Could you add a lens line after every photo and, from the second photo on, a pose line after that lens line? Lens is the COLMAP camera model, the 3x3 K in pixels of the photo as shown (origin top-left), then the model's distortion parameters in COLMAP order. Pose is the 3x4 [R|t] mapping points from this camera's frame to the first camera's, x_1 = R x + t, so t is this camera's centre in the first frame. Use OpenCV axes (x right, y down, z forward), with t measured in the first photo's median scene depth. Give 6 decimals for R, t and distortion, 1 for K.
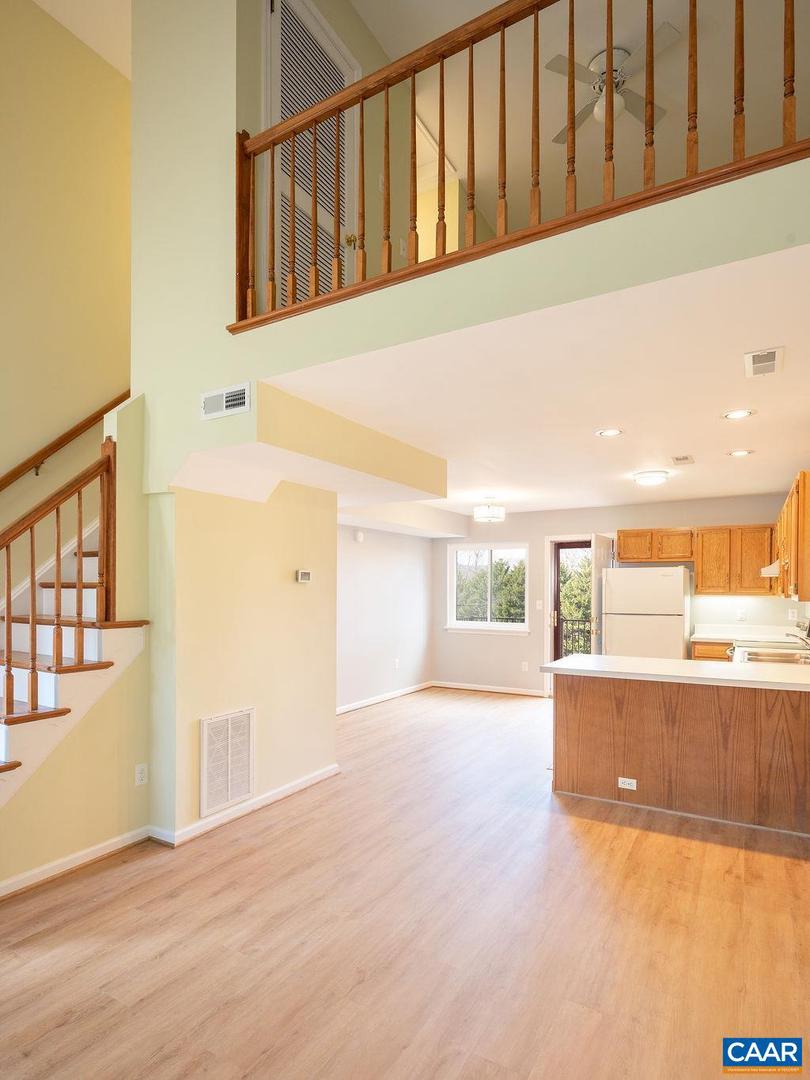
lens RADIAL K [[585.7, 0, 413.7], [0, 585.7, 603.3], [0, 0, 1]] dist [-0.001758, 0.000669]
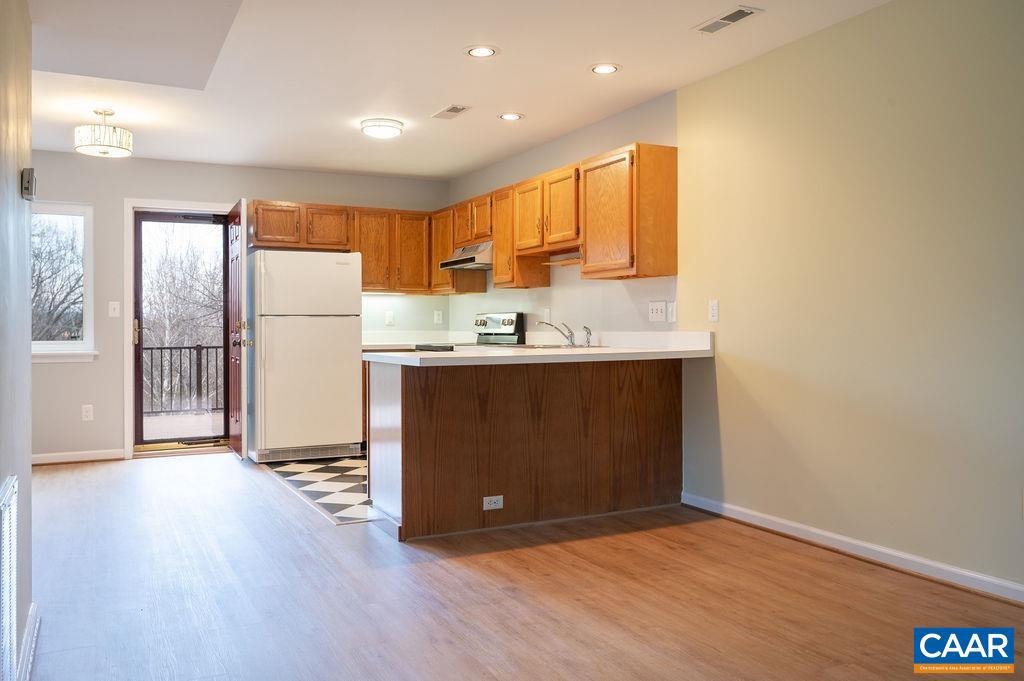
lens RADIAL K [[814.3, 0, 515.7], [0, 814.3, 333.6], [0, 0, 1]] dist [-0.005700, 0.004231]
pose [[0.555056, -0.014119, 0.831693, -0.567569], [0.027685, 0.999616, -0.001507, 0.089642], [-0.831352, 0.023862, 0.555234, 0.389550]]
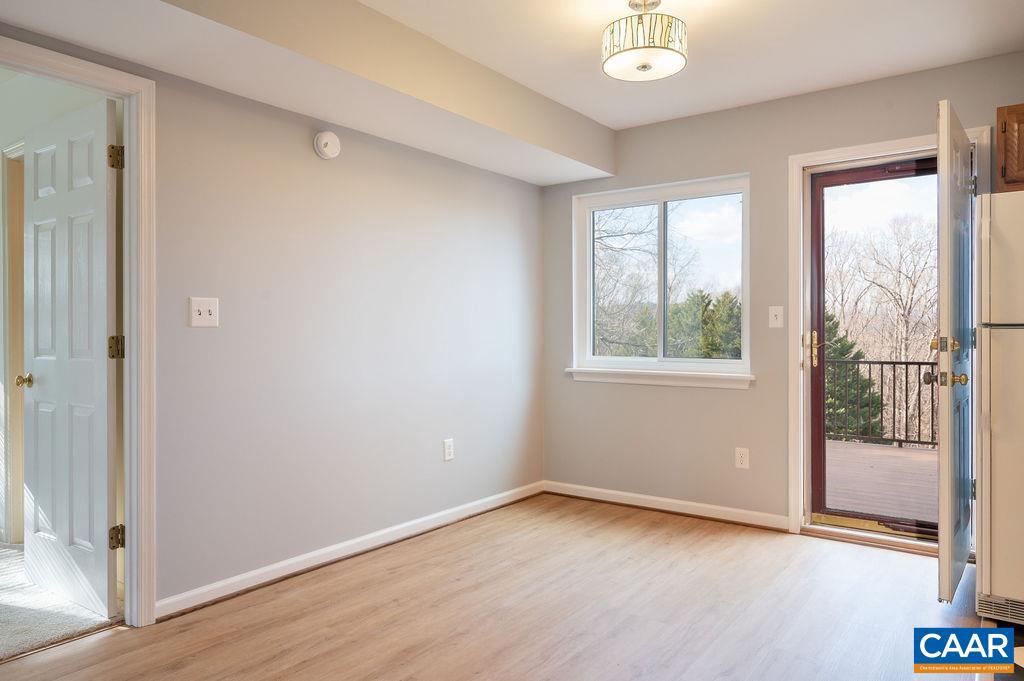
lens RADIAL K [[695.0, 0, 510.6], [0, 695.0, 332.0], [0, 0, 1]] dist [-0.003846, -0.002563]
pose [[0.992932, -0.004255, -0.118608, 0.176064], [0.001359, 0.999699, -0.024485, 0.057094], [0.118677, 0.024150, 0.992639, 1.020134]]
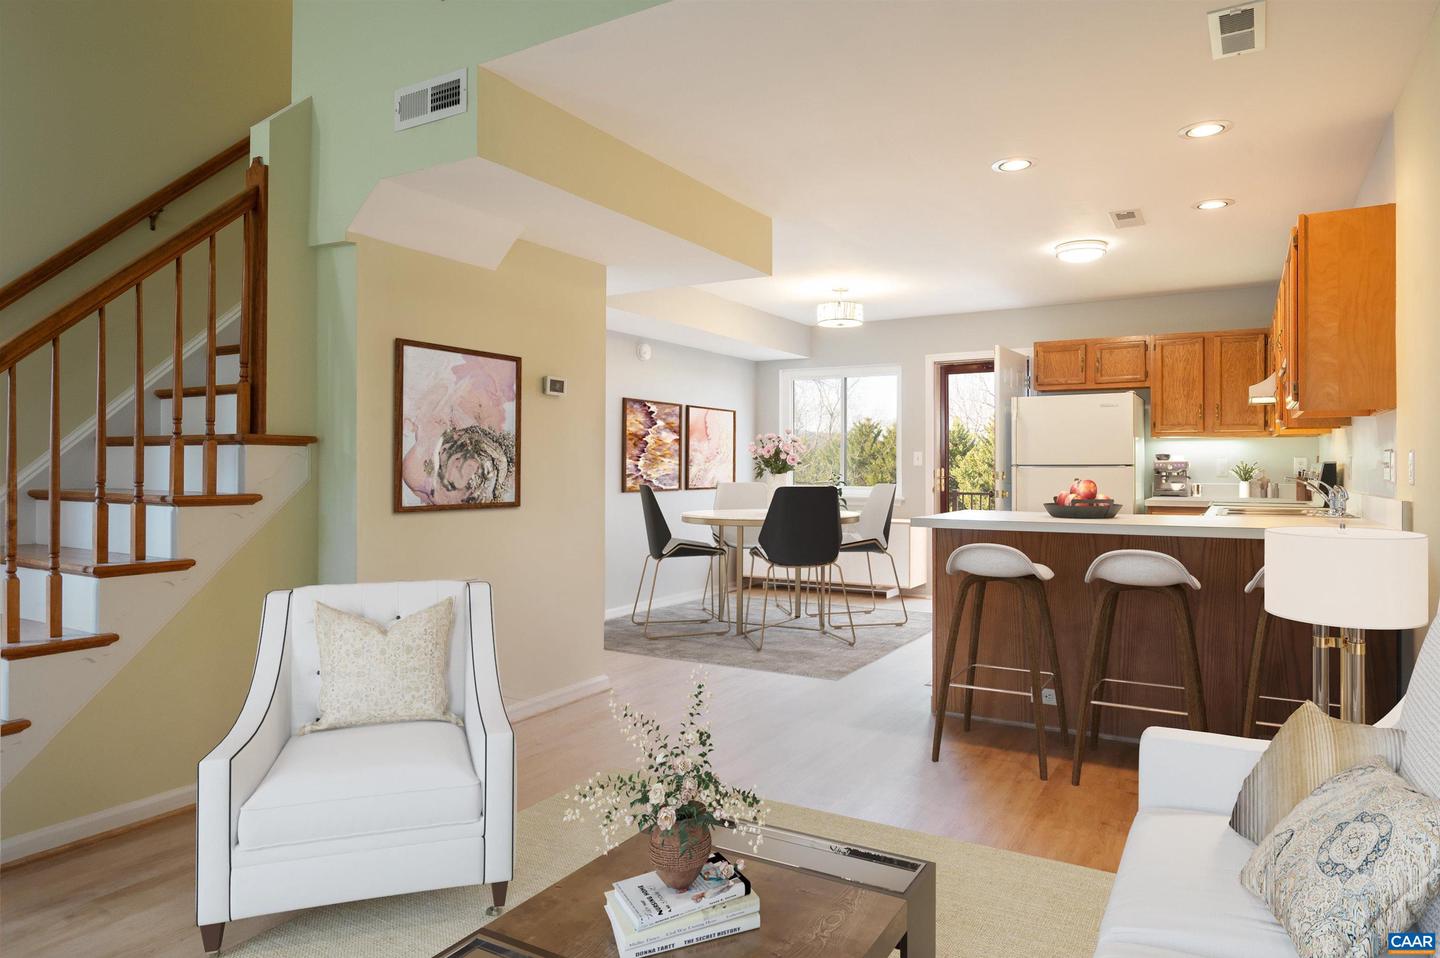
lens RADIAL K [[883.2, 0, 733.0], [0, 883.2, 476.2], [0, 0, 1]] dist [-0.004454, 0.001685]
pose [[0.999990, -0.001987, -0.003973, 0.020633], [0.001928, 0.999890, -0.014734, 0.080119], [0.004002, 0.014726, 0.999884, 0.002809]]
